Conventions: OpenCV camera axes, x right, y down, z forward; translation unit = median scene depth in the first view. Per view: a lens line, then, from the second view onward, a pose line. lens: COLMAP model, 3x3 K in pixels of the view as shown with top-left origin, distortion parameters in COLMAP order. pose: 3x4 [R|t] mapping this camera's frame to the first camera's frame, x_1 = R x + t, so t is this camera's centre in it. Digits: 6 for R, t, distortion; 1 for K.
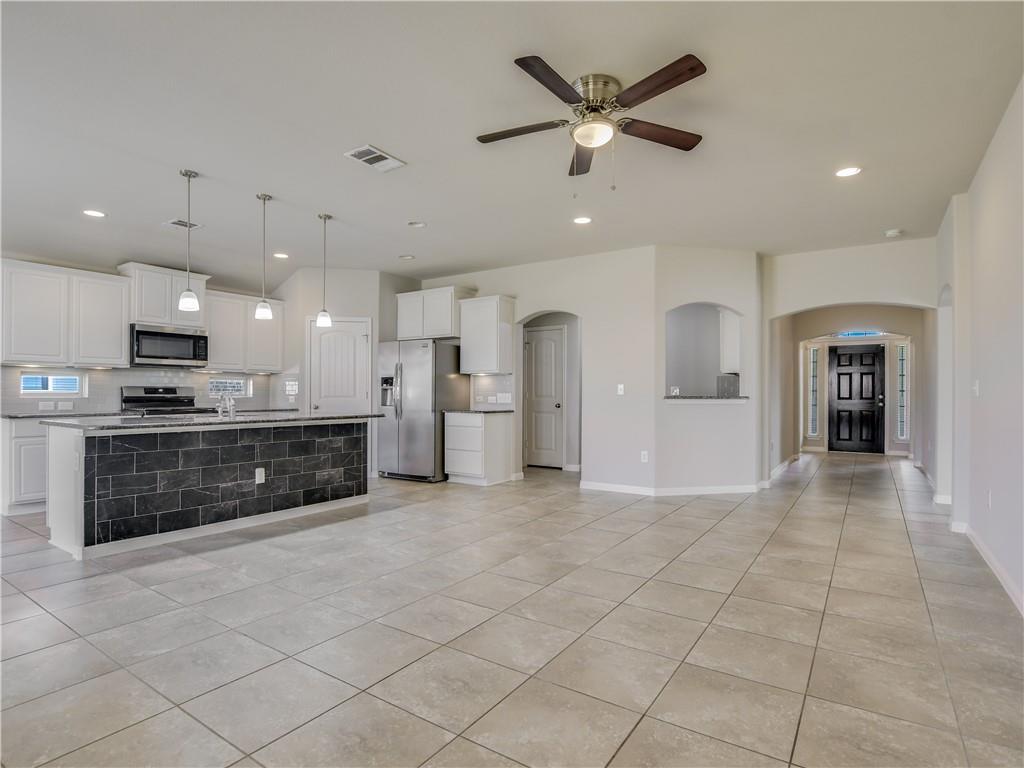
lens RADIAL K [[536.4, 0, 510.5], [0, 536.4, 389.3], [0, 0, 1]] dist [-0.033012, -0.000304]
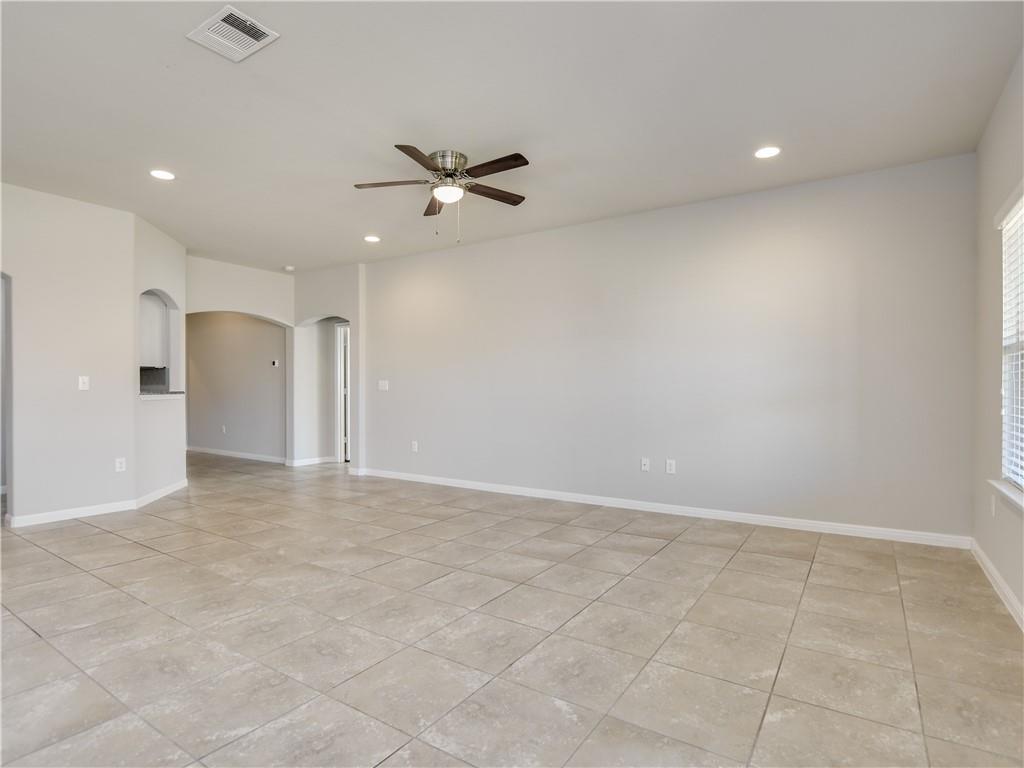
lens RADIAL K [[538.8, 0, 512.0], [0, 538.8, 384.0], [0, 0, 1]] dist [-0.021984, -0.001079]
pose [[0.001253, 0.003027, 0.999995, -1.037225], [-0.008148, 0.999962, -0.003017, 0.002327], [-0.999966, -0.008144, 0.001277, 0.746020]]
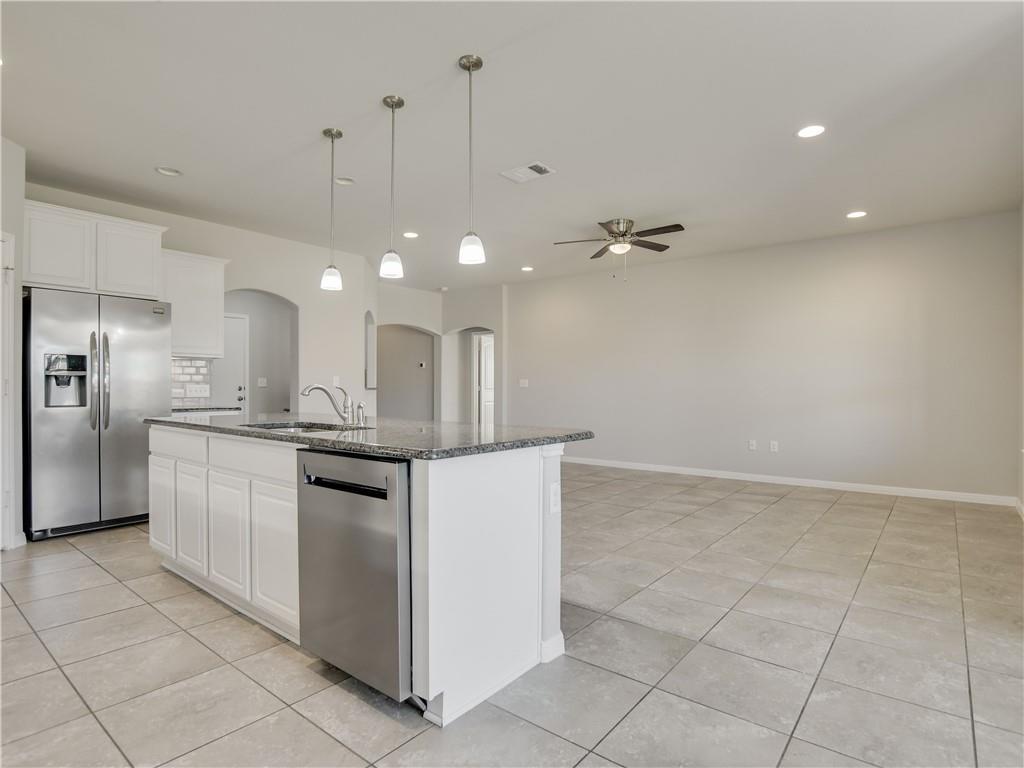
lens RADIAL K [[538.8, 0, 512.0], [0, 538.8, 384.0], [0, 0, 1]] dist [-0.021984, -0.001079]
pose [[0.100155, -0.001510, 0.994971, -1.546584], [-0.008219, 0.999963, 0.002345, 0.003235], [-0.994938, -0.008412, 0.100139, 1.049405]]
